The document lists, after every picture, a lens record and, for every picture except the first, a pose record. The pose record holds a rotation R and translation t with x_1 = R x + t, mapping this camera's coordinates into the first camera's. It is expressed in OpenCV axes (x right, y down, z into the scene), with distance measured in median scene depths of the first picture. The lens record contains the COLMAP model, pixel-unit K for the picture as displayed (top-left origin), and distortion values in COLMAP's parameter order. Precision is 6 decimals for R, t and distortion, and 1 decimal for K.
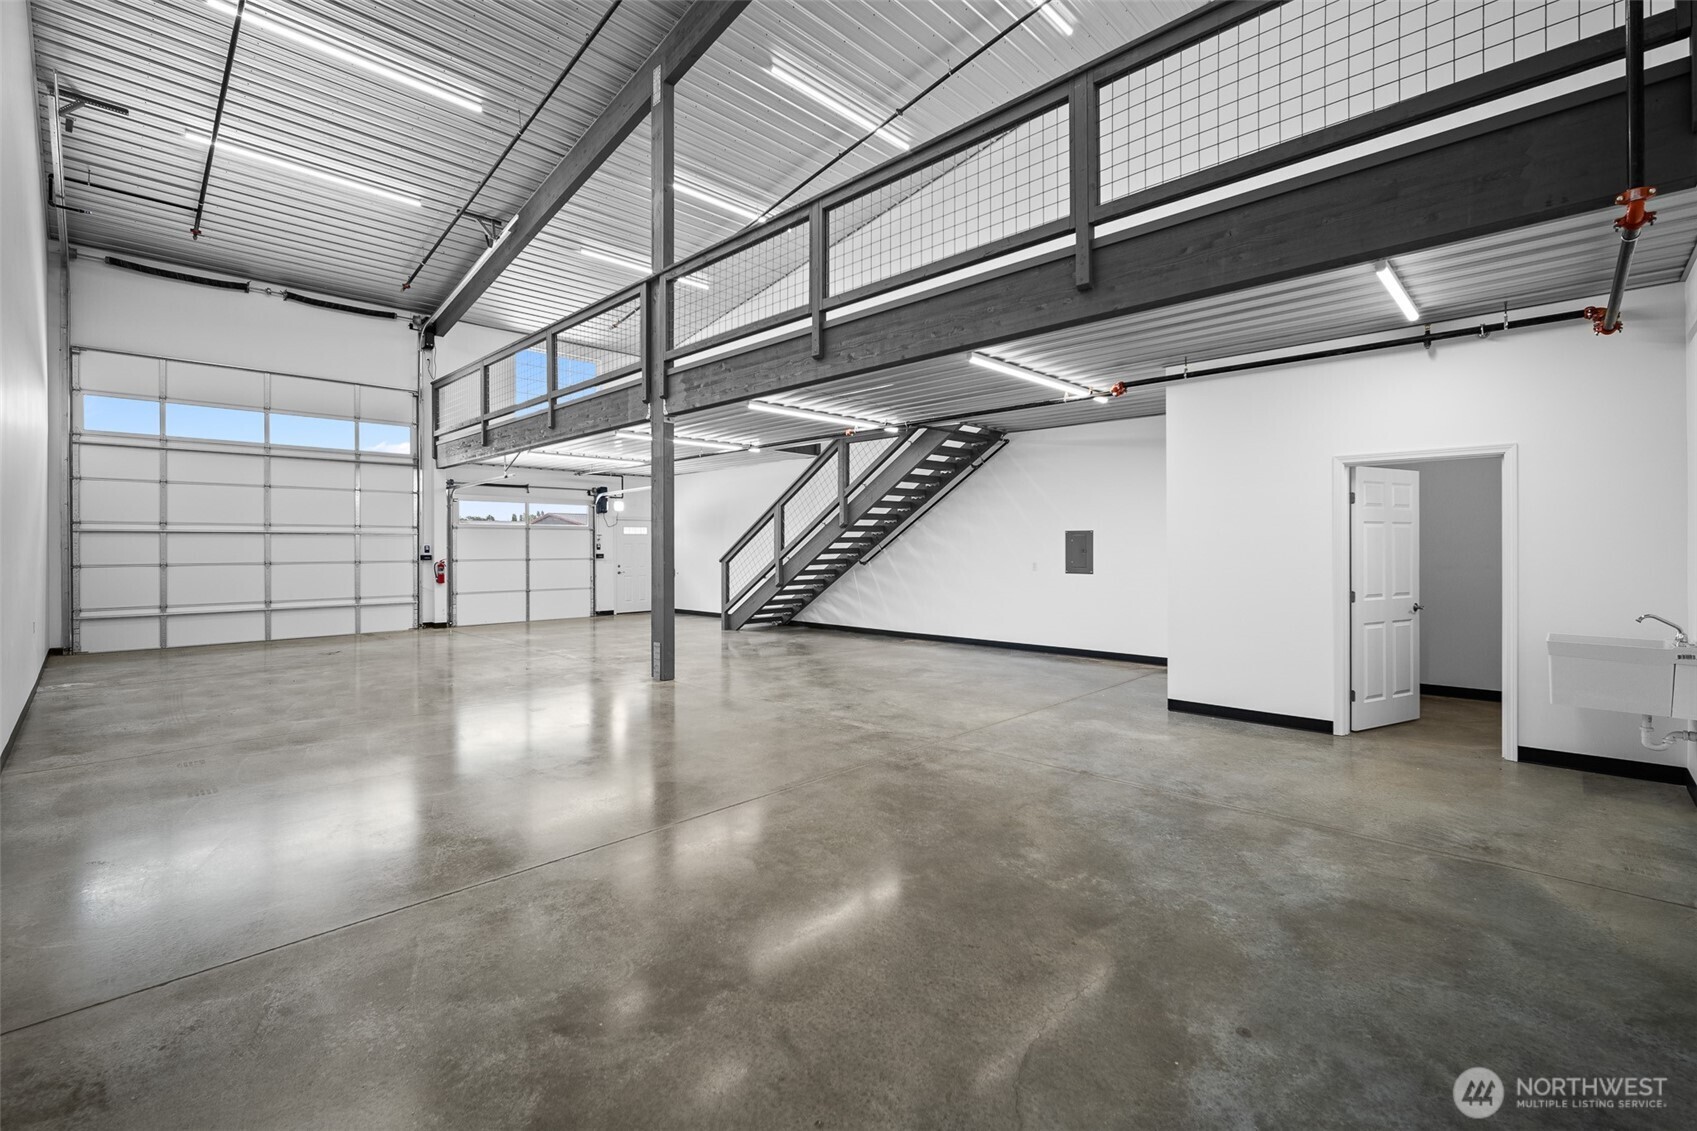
lens RADIAL K [[741.0, 0, 865.7], [0, 741.0, 550.4], [0, 0, 1]] dist [-0.011936, 0.000452]
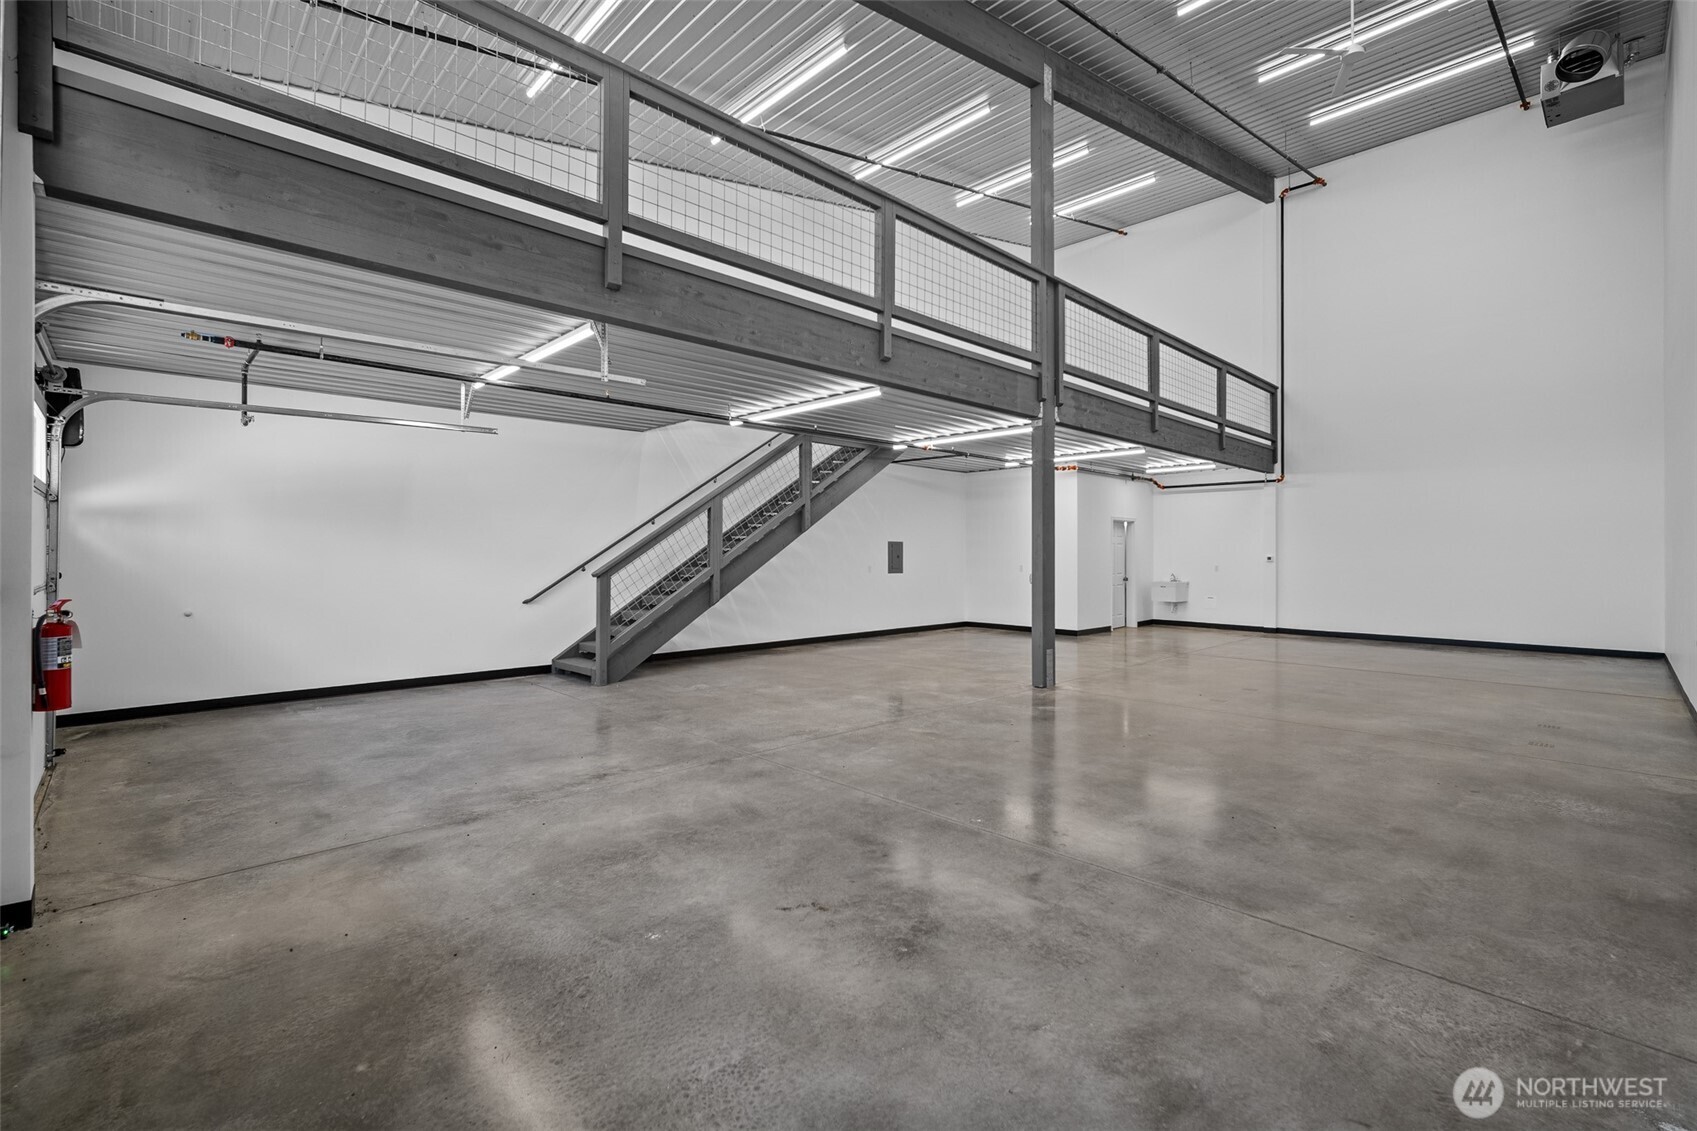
lens RADIAL K [[741.0, 0, 861.4], [0, 741.0, 562.1], [0, 0, 1]] dist [-0.011936, 0.000452]
pose [[0.039429, -0.007439, 0.999195, -0.837382], [0.000689, 0.999972, 0.007417, 0.000318], [-0.999222, 0.000396, 0.039433, 0.796039]]
